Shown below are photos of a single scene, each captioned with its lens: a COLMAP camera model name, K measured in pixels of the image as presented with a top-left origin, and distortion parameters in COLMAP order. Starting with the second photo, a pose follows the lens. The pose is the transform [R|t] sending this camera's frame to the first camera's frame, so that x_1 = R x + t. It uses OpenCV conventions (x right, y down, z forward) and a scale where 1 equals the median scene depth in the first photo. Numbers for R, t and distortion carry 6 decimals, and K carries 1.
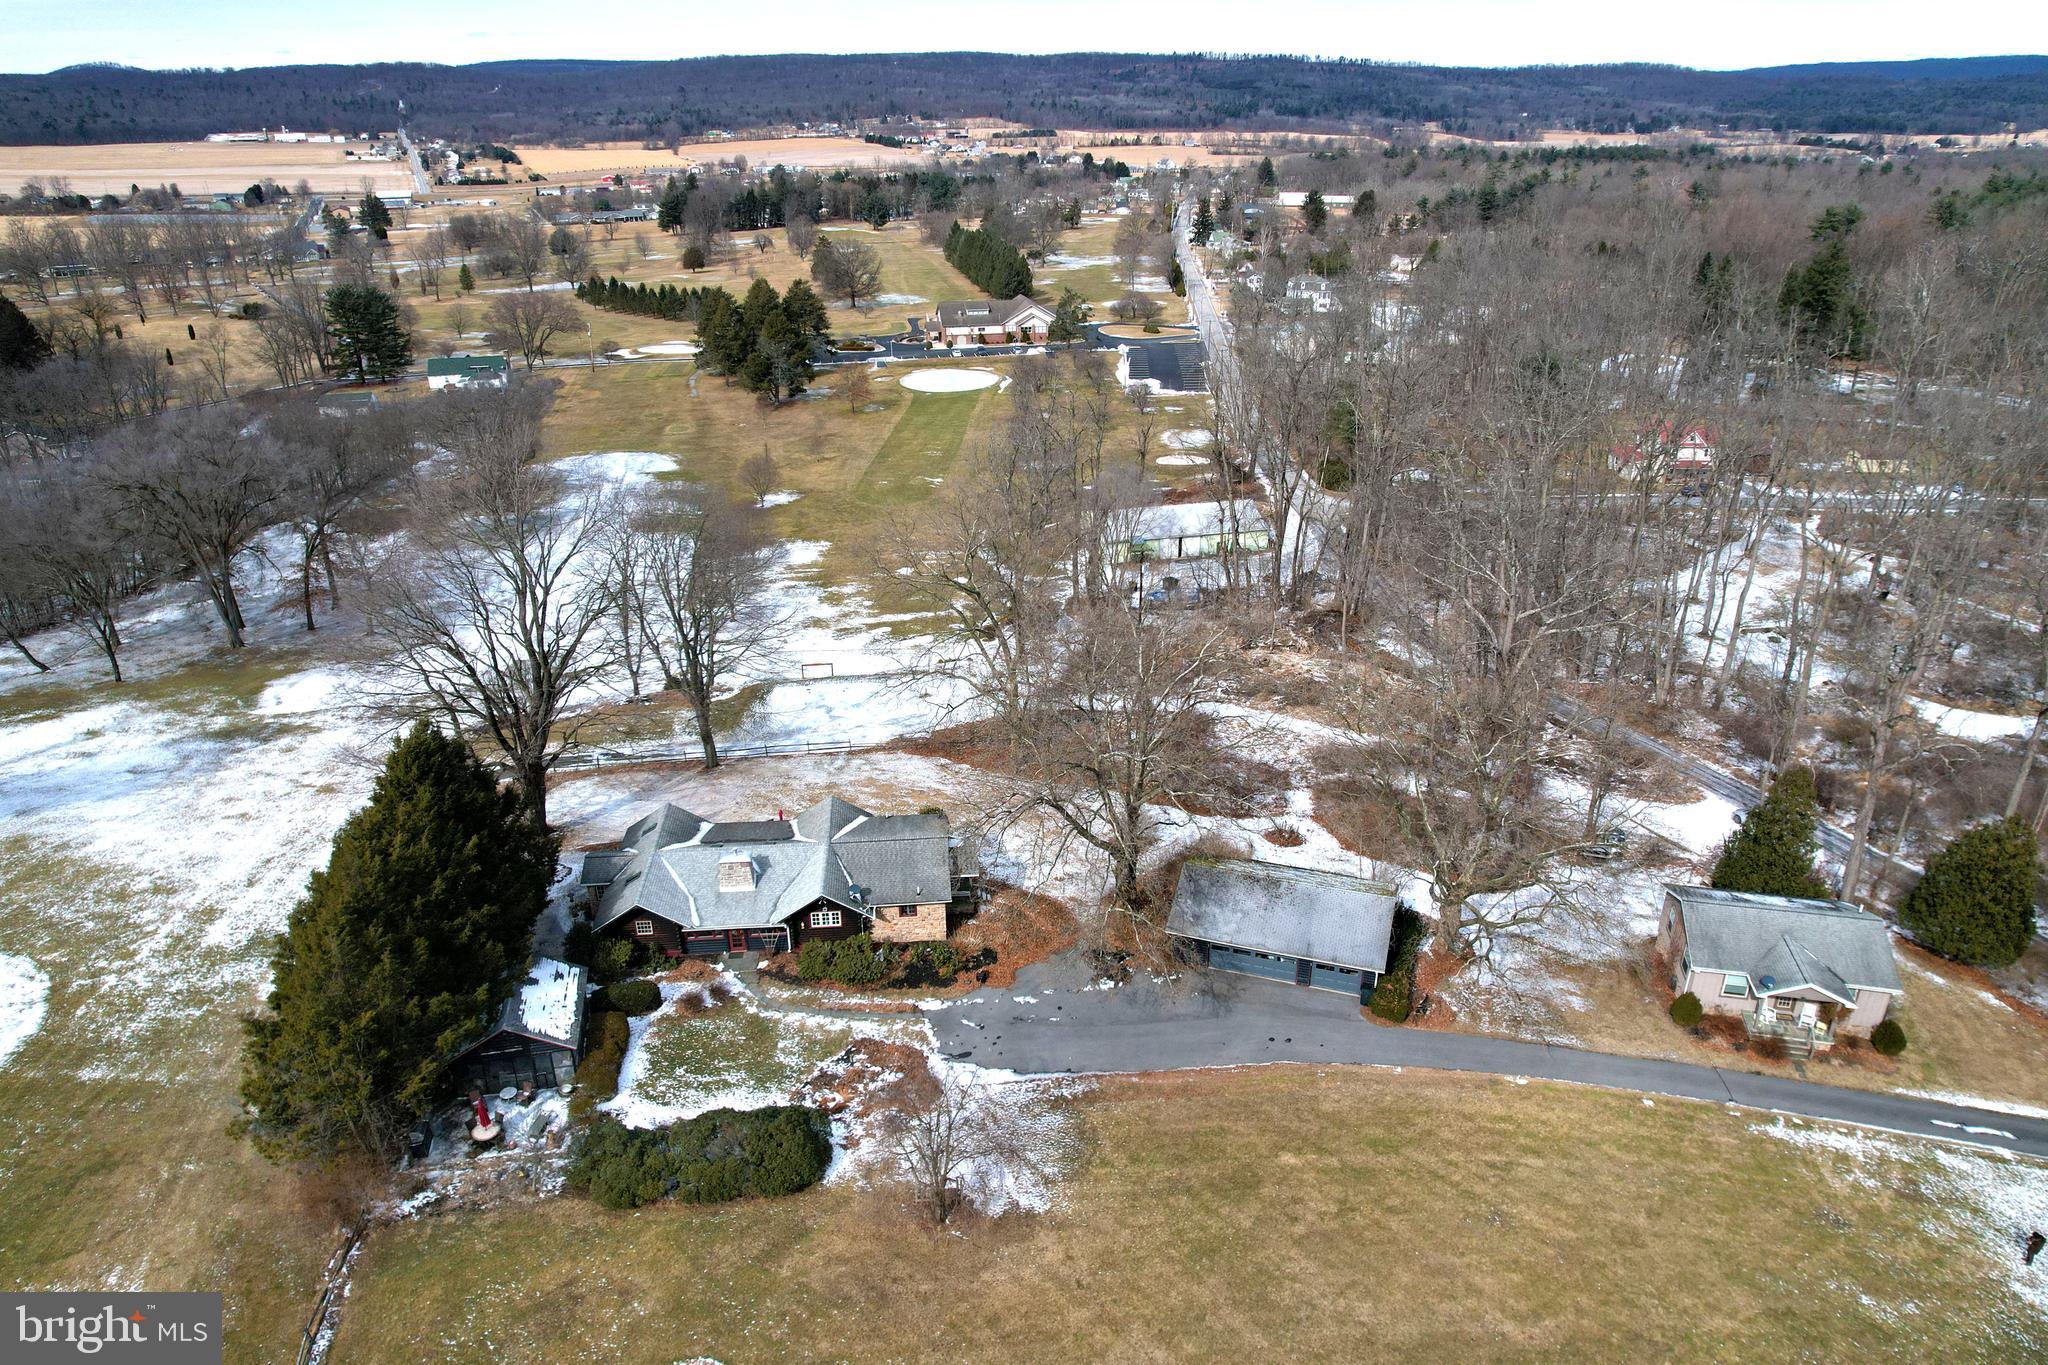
lens RADIAL K [[1322.3, 0, 1015.4], [0, 1322.3, 724.8], [0, 0, 1]] dist [-0.074608, 0.066933]
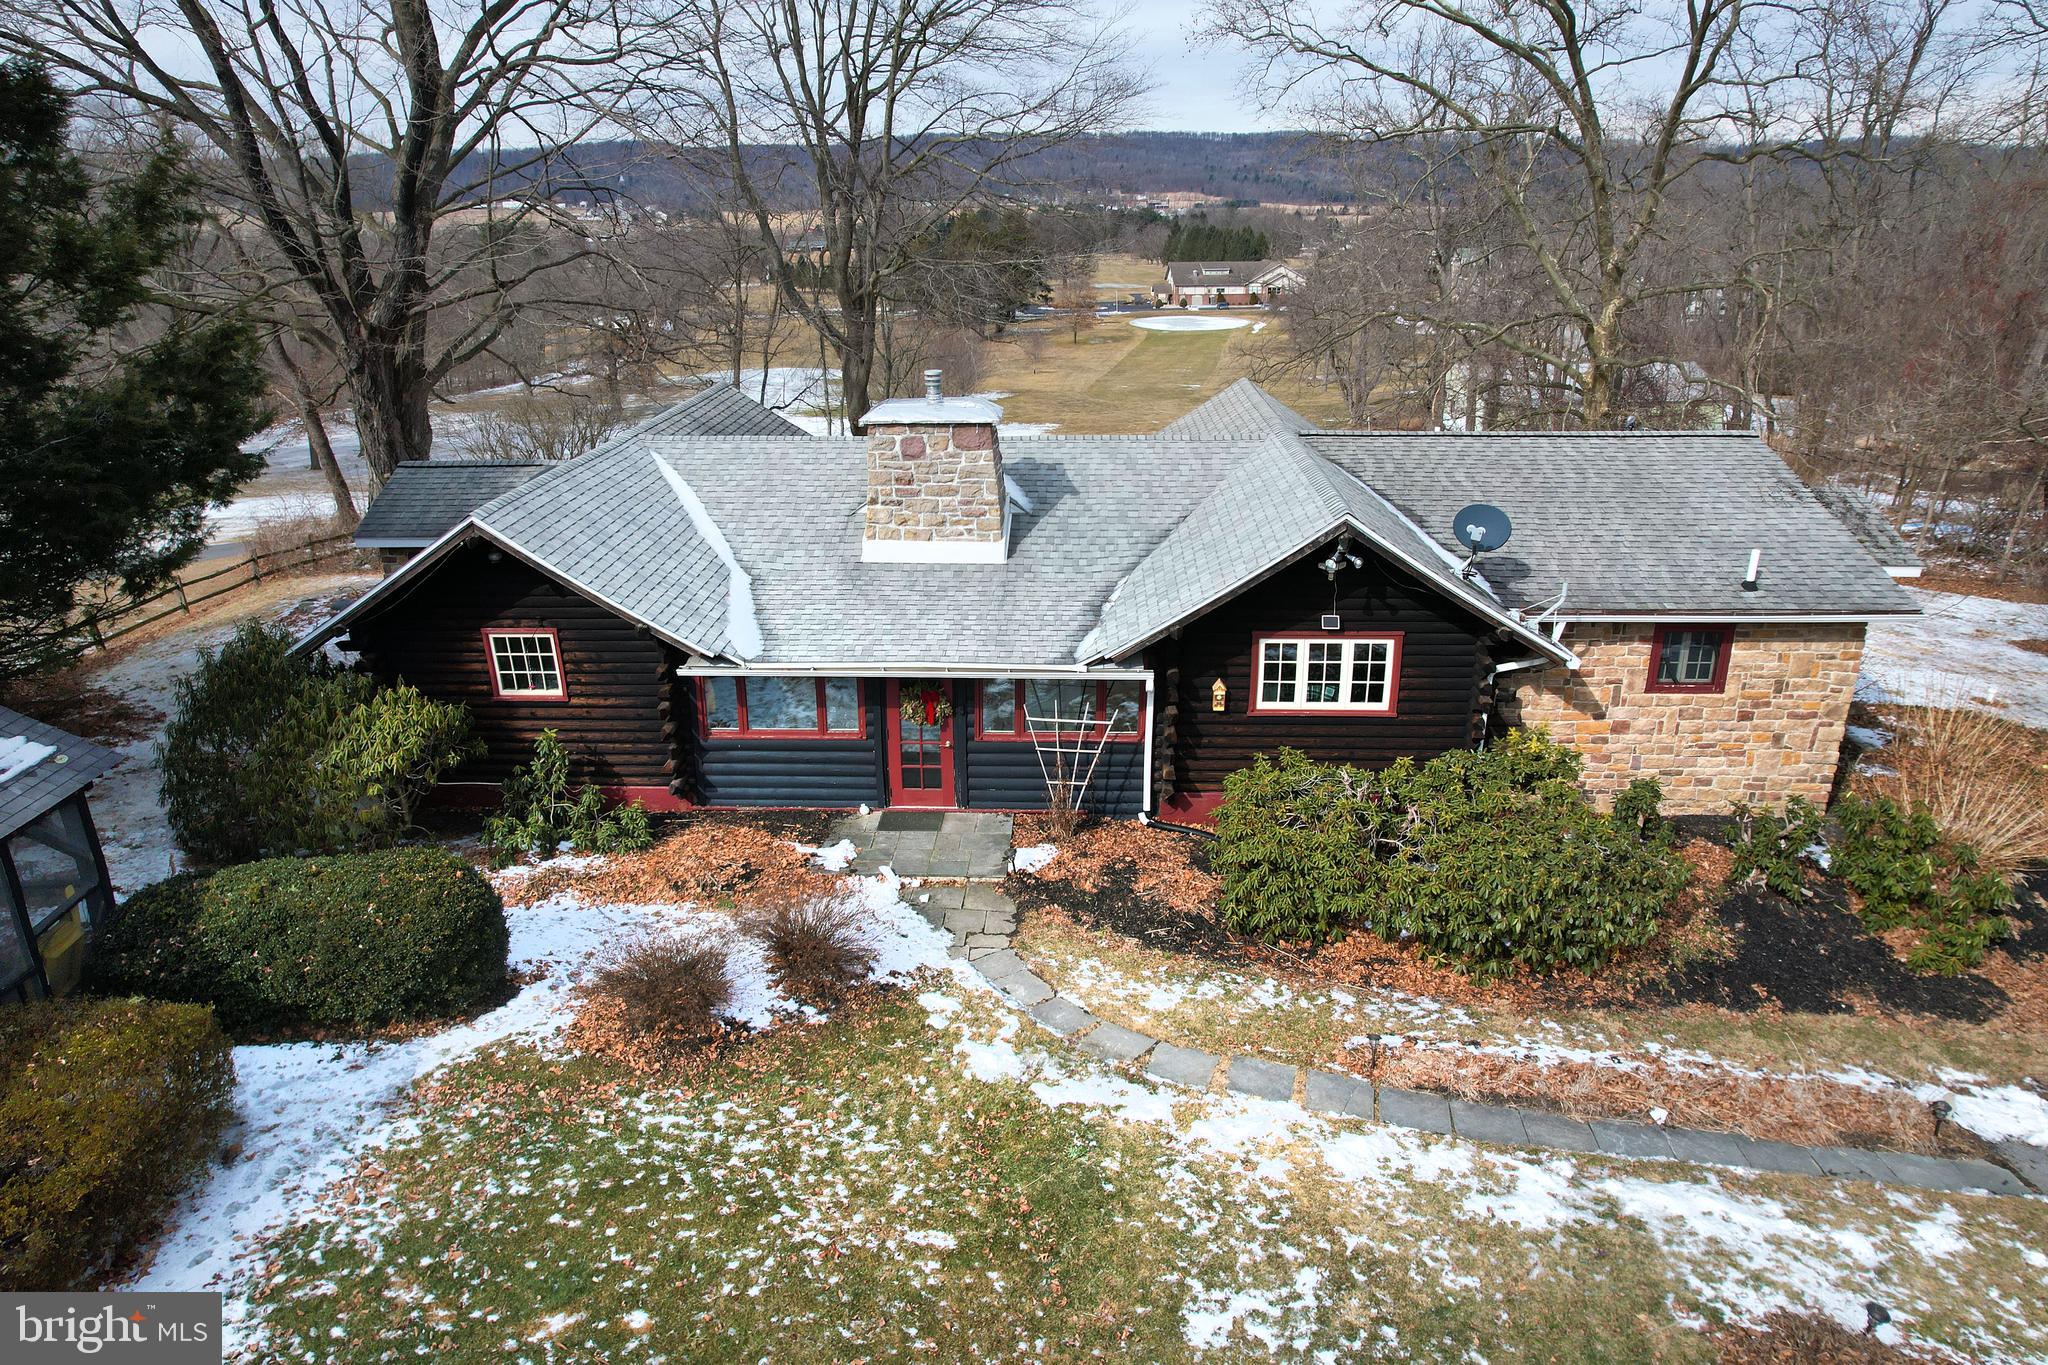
lens RADIAL K [[1322.3, 0, 1019.7], [0, 1322.3, 688.6], [0, 0, 1]] dist [-0.074608, 0.066933]
pose [[0.991073, 0.044605, -0.125637, -0.177270], [-0.055856, 0.994597, -0.087502, 0.182790], [0.121055, 0.093739, 0.988210, 0.825064]]
